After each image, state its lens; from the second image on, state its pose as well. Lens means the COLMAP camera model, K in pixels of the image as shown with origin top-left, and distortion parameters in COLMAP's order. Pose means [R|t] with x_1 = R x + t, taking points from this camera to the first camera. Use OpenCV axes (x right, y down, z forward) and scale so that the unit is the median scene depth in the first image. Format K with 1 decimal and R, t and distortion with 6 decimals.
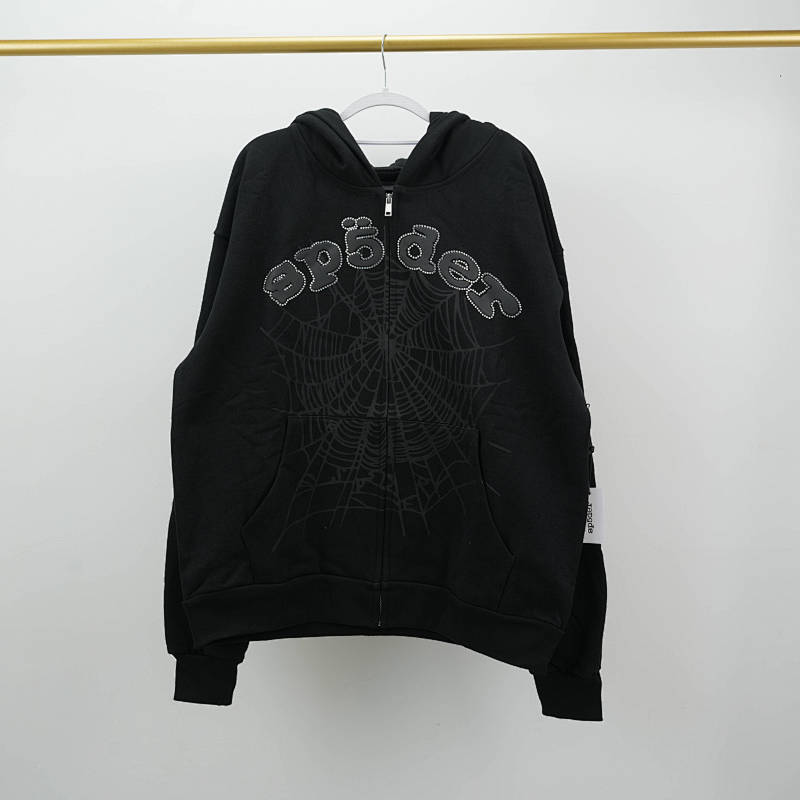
lens RADIAL K [[1002.7, 0, 399.4], [0, 1002.7, 398.4], [0, 0, 1]] dist [0.003570, 0.000000]
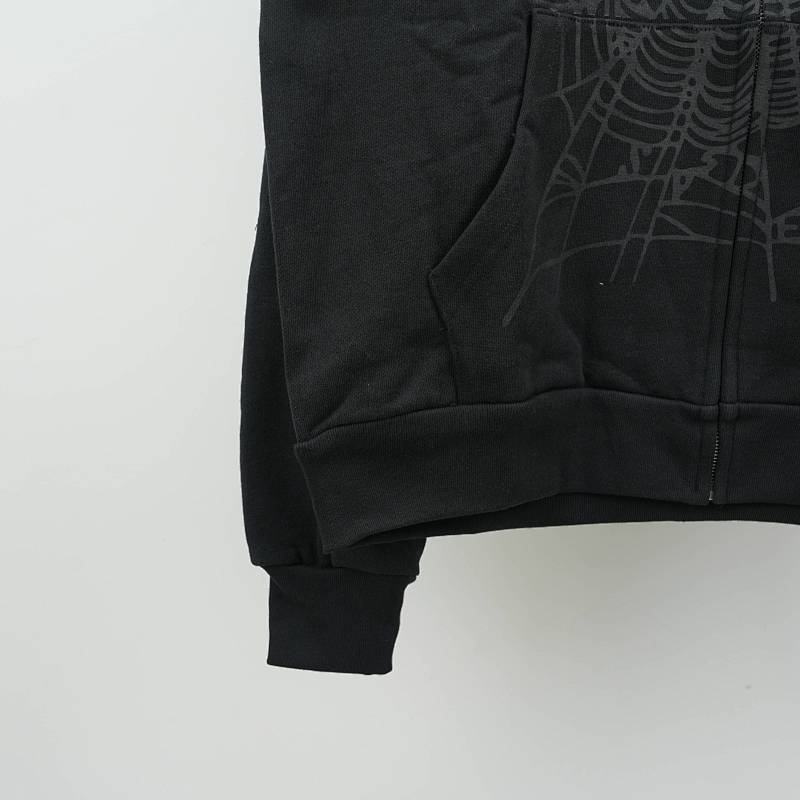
lens RADIAL K [[1002.7, 0, 403.5], [0, 1002.7, 401.7], [0, 0, 1]] dist [0.003570, 0.000000]
pose [[0.999608, -0.009422, 0.026353, -0.177888], [0.006991, 0.995837, 0.090882, 0.143497], [-0.027100, -0.090662, 0.995513, 0.567201]]
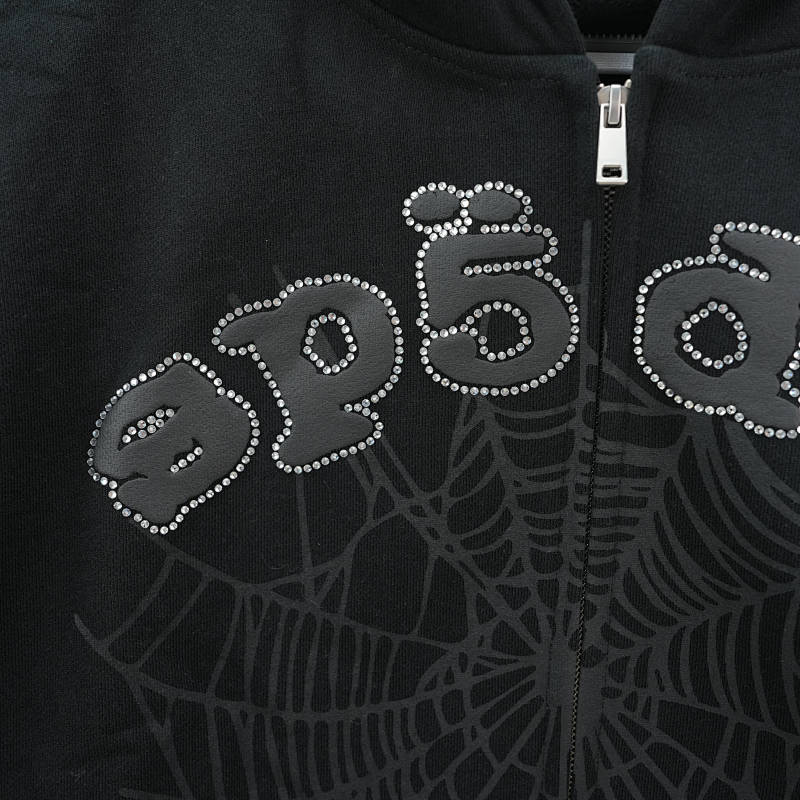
lens RADIAL K [[1002.7, 0, 397.2], [0, 1002.7, 401.0], [0, 0, 1]] dist [0.003570, 0.000000]
pose [[0.999671, 0.021594, -0.013839, -0.054568], [-0.020386, 0.996411, 0.082160, -0.146719], [0.015563, -0.081851, 0.996523, 0.748884]]
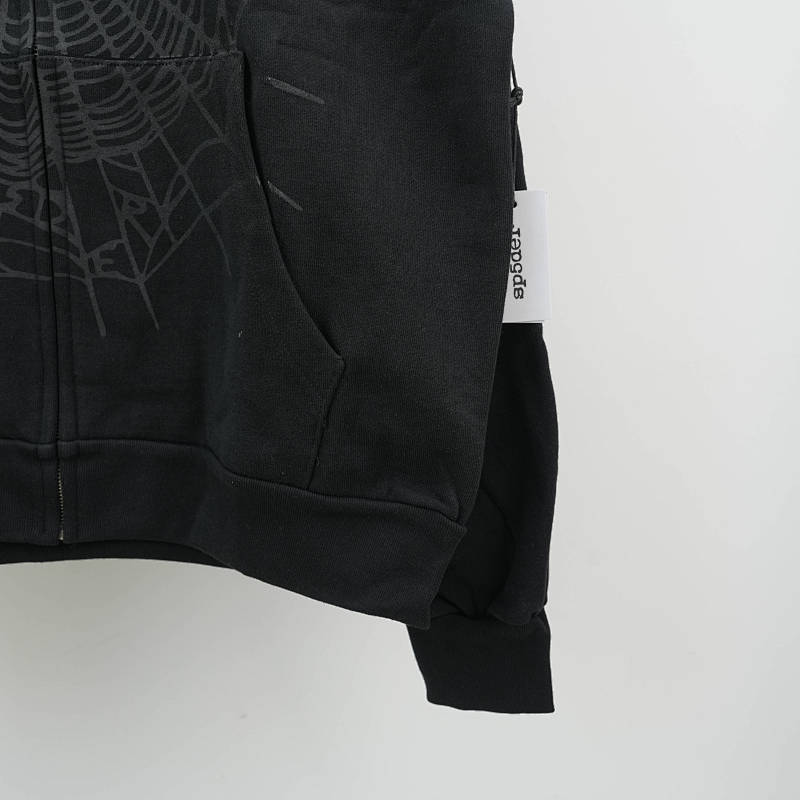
lens RADIAL K [[1002.7, 0, 400.3], [0, 1002.7, 397.0], [0, 0, 1]] dist [0.003570, 0.000000]
pose [[0.994529, -0.045486, 0.094037, 0.094923], [0.037863, 0.995969, 0.081314, 0.136248], [-0.097357, -0.077309, 0.992242, 0.559822]]
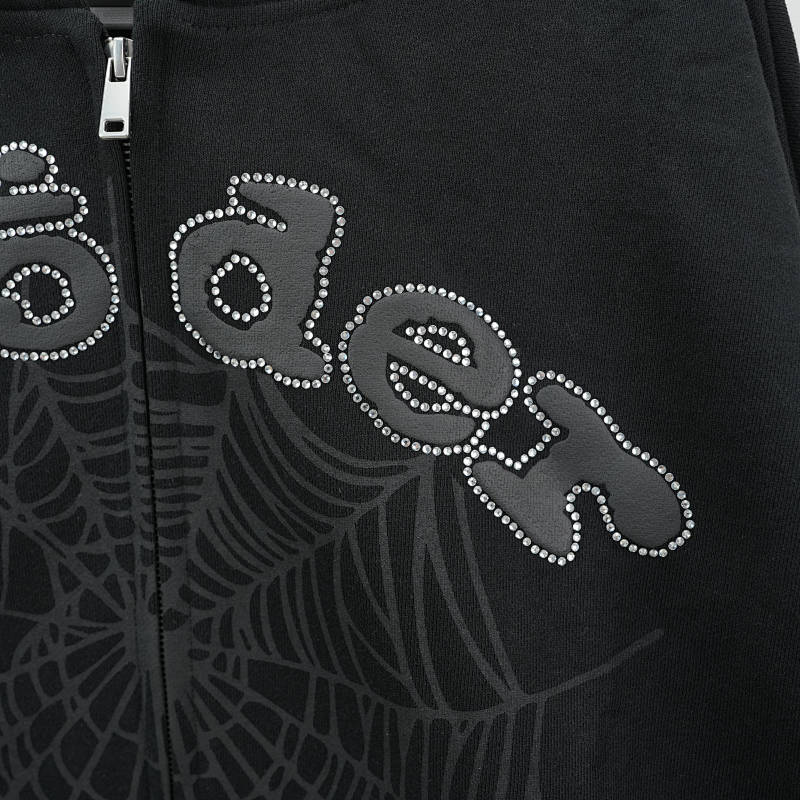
lens RADIAL K [[1002.7, 0, 399.0], [0, 1002.7, 405.5], [0, 0, 1]] dist [0.003570, 0.000000]
pose [[0.999294, -0.024278, 0.028676, 0.044039], [0.021490, 0.995355, 0.093844, -0.138366], [-0.030821, -0.093162, 0.995174, 0.749560]]
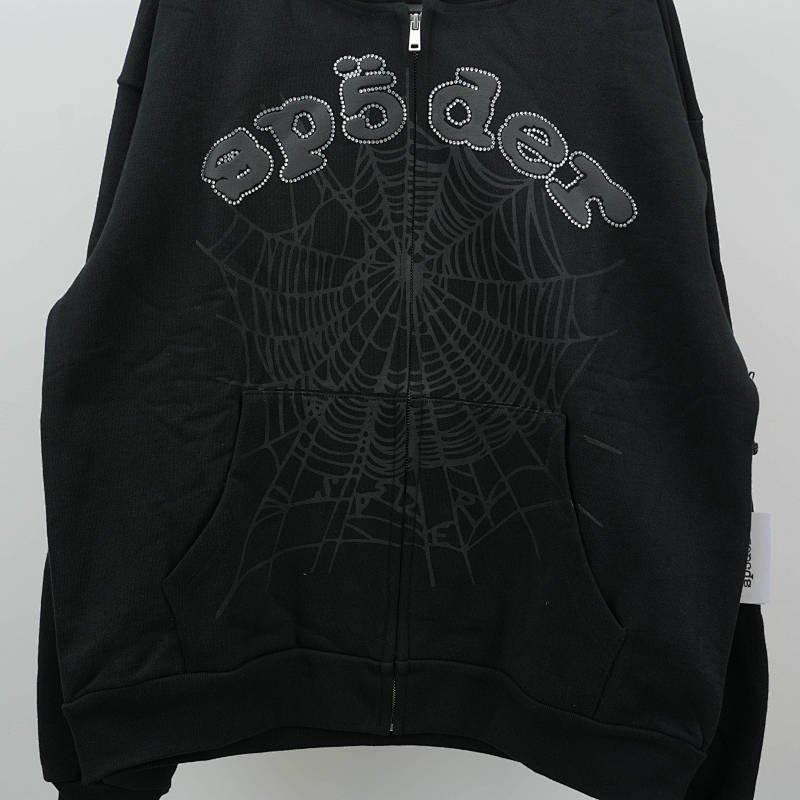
lens RADIAL K [[1002.7, 0, 399.5], [0, 1002.7, 399.5], [0, 0, 1]] dist [0.003570, 0.000000]
pose [[0.999227, 0.003702, 0.039127, -0.041174], [-0.004580, 0.999739, 0.022374, 0.009006], [-0.039034, -0.022536, 0.998984, 0.399508]]
